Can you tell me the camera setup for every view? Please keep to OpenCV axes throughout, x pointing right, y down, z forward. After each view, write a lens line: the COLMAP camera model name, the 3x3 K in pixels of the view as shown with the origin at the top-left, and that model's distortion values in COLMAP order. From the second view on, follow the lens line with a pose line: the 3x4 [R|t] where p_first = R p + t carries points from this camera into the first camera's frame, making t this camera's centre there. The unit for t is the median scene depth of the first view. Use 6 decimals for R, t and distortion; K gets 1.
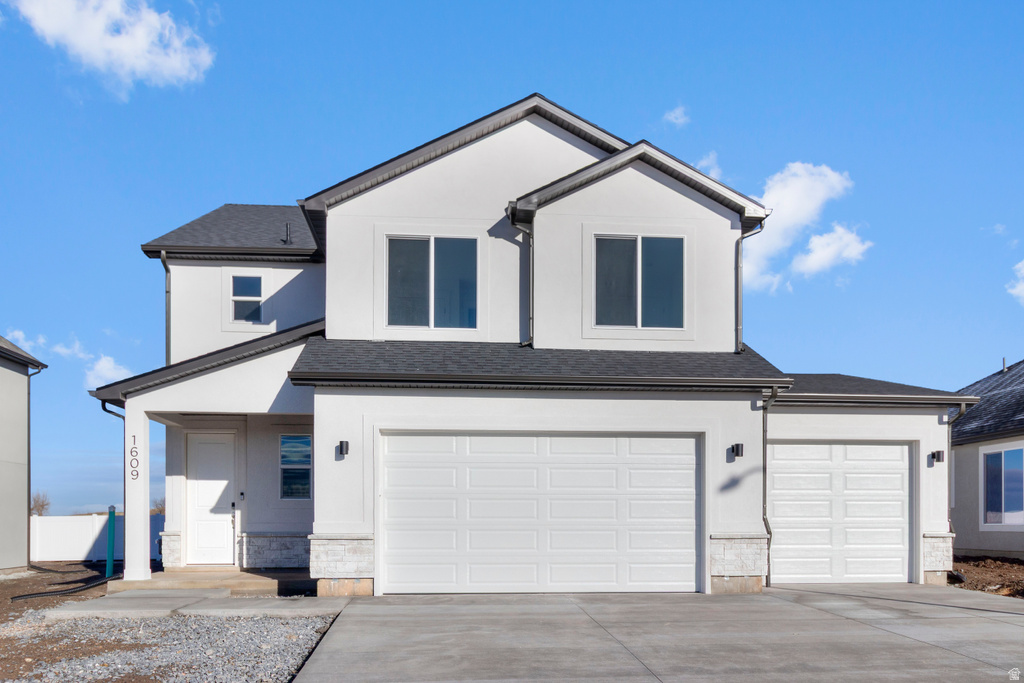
lens RADIAL K [[832.7, 0, 512.0], [0, 832.7, 341.5], [0, 0, 1]] dist [-0.001892, -0.000409]
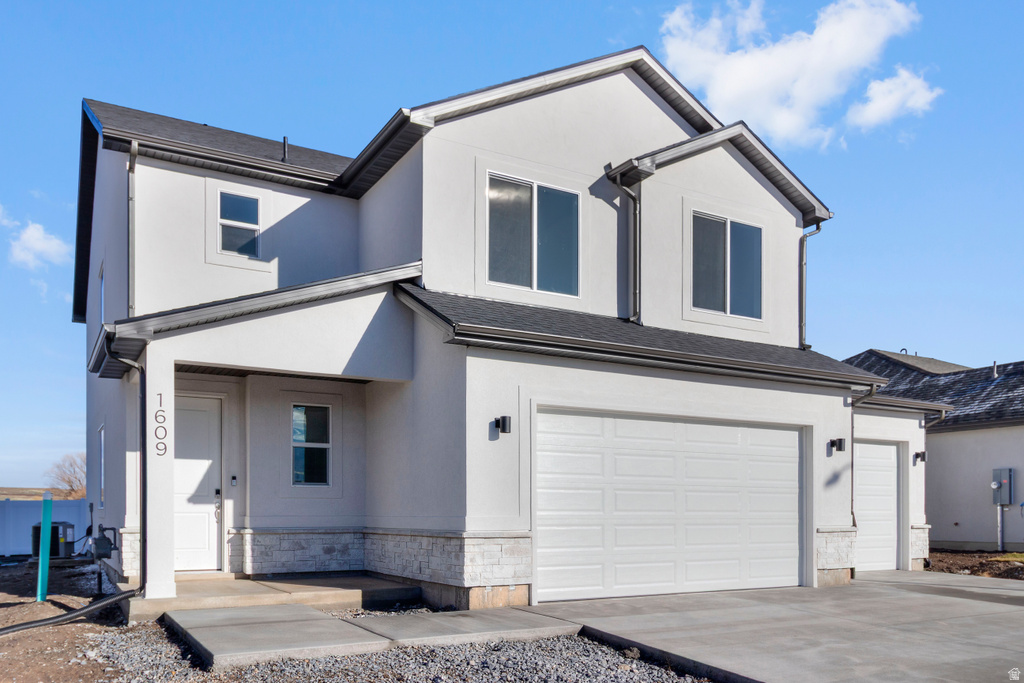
lens RADIAL K [[812.0, 0, 512.1], [0, 812.0, 358.7], [0, 0, 1]] dist [-0.001343, -0.002424]
pose [[0.906168, 0.079594, 0.415359, -0.453996], [-0.091719, 0.995742, 0.009287, 0.048120], [-0.412851, -0.046512, 0.909610, 0.244342]]
